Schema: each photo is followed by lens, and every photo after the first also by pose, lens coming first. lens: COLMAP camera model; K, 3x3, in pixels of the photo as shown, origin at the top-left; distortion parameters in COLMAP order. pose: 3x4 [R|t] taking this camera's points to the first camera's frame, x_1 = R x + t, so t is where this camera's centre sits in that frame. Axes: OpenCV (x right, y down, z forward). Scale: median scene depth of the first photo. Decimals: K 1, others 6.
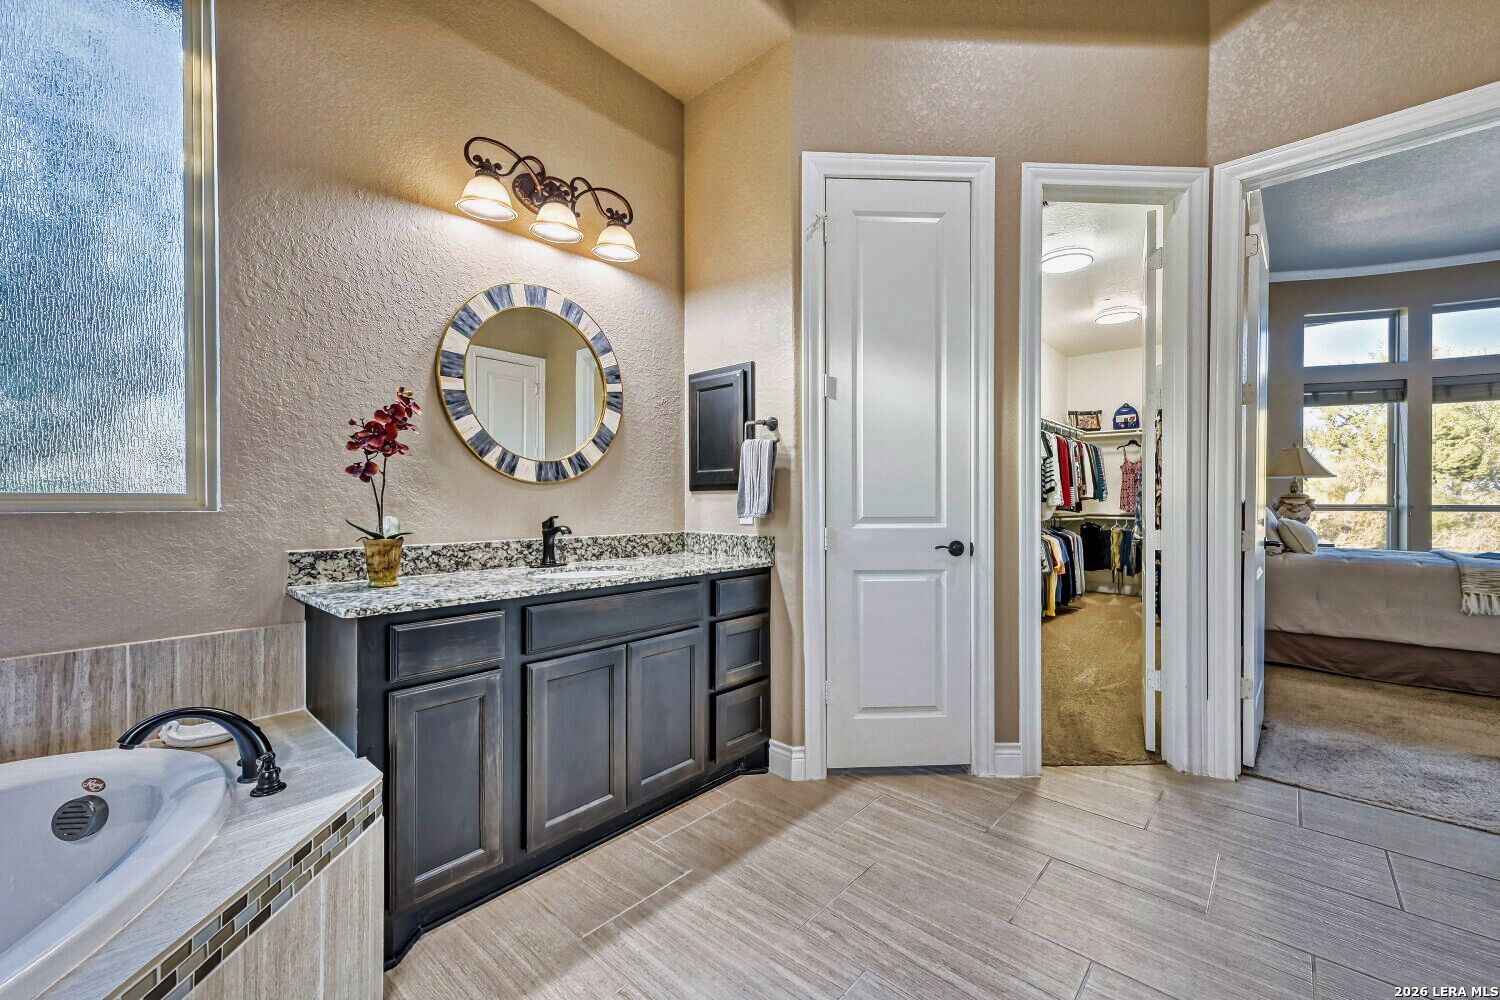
lens RADIAL K [[594.7, 0, 754.4], [0, 594.7, 505.2], [0, 0, 1]] dist [0.008804, 0.000381]
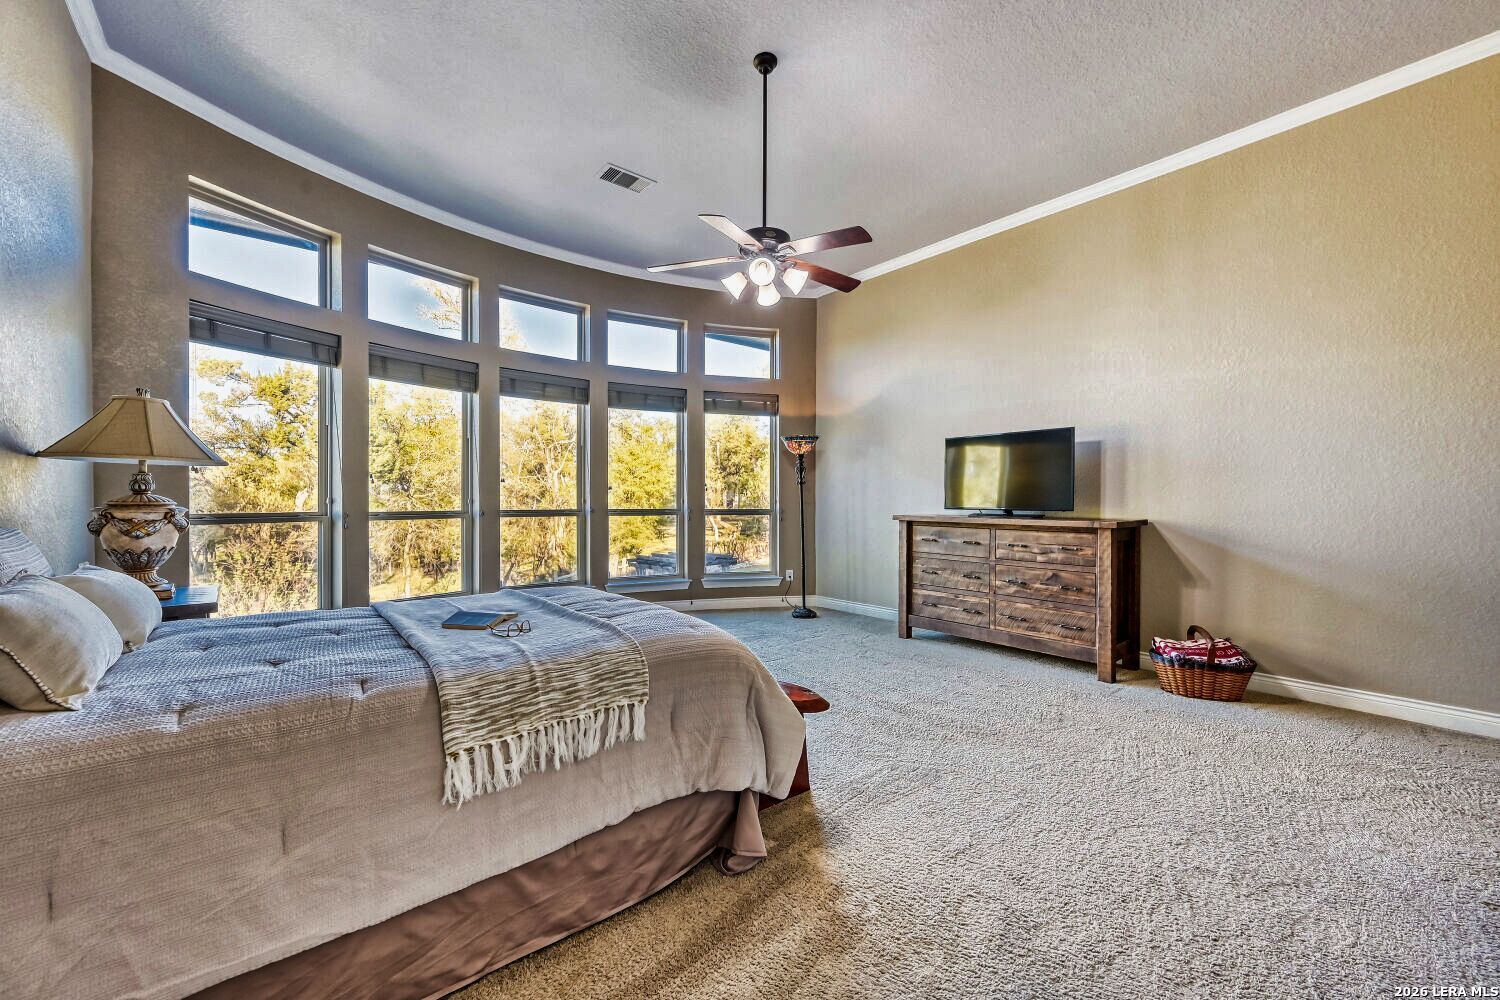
lens RADIAL K [[594.7, 0, 753.6], [0, 594.7, 504.3], [0, 0, 1]] dist [0.008804, 0.000381]
pose [[0.144250, -0.003458, 0.989535, 0.454559], [-0.000141, 0.999994, 0.003515, -0.013520], [-0.989541, -0.000647, 0.144249, 0.414317]]
